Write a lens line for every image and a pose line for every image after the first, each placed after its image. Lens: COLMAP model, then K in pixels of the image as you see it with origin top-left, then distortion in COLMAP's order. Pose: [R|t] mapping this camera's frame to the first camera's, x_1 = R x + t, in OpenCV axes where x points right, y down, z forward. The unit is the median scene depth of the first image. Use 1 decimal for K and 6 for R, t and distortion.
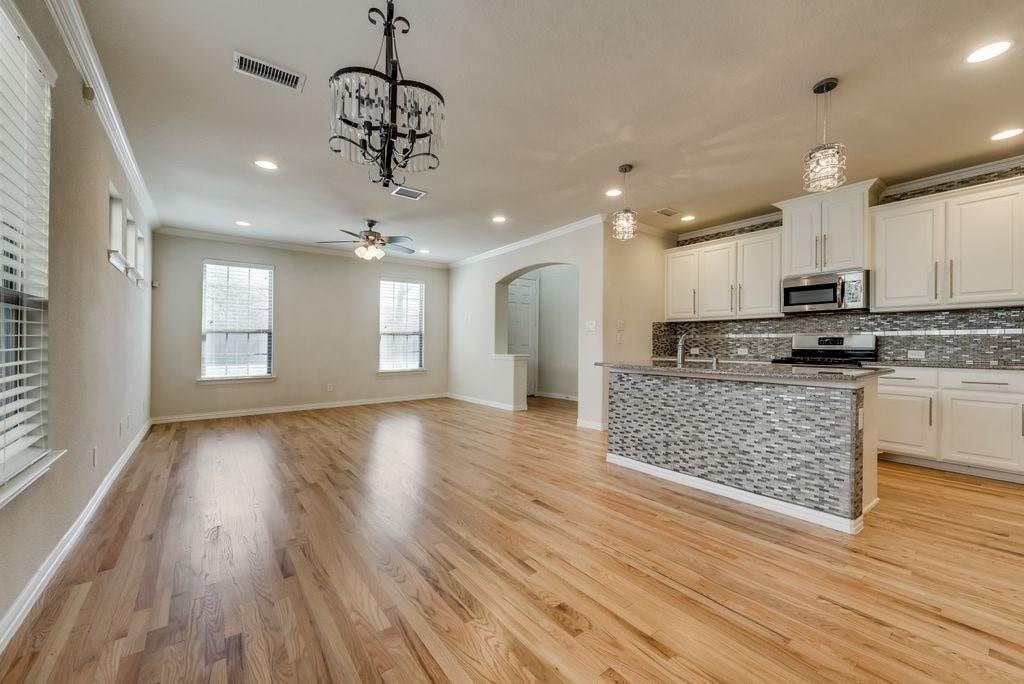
lens RADIAL K [[406.3, 0, 526.9], [0, 406.3, 345.4], [0, 0, 1]] dist [0.015549, -0.000137]
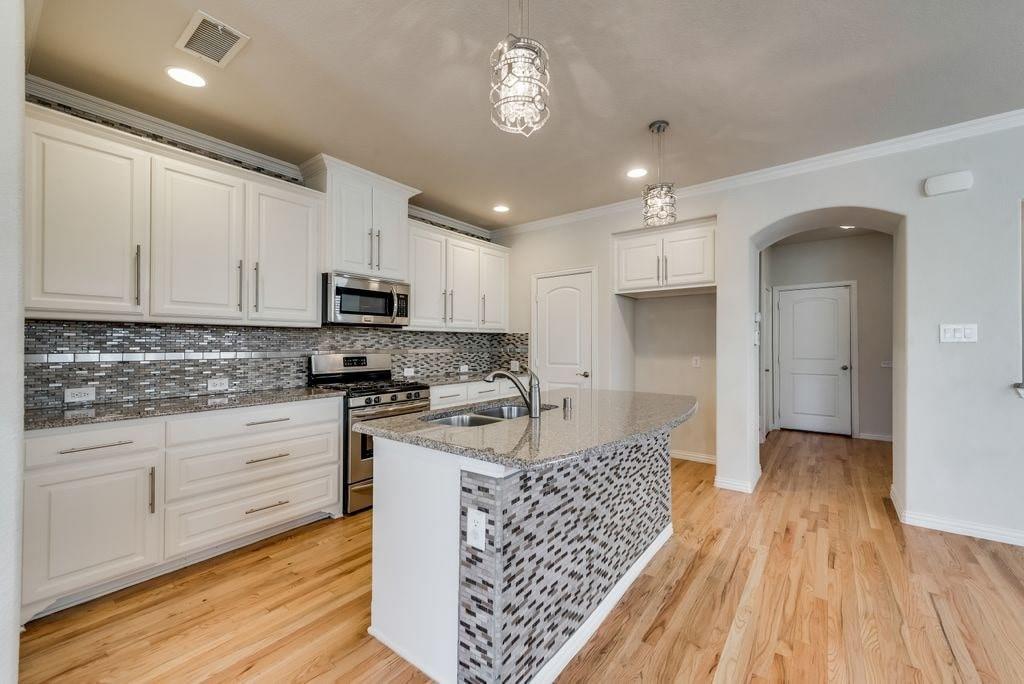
lens RADIAL K [[406.3, 0, 526.9], [0, 406.3, 345.4], [0, 0, 1]] dist [0.015549, -0.000137]
pose [[-0.258108, -0.001389, 0.966115, -0.142565], [0.007252, 0.999968, 0.003375, -0.051222], [-0.966089, 0.007878, -0.258090, 1.079387]]
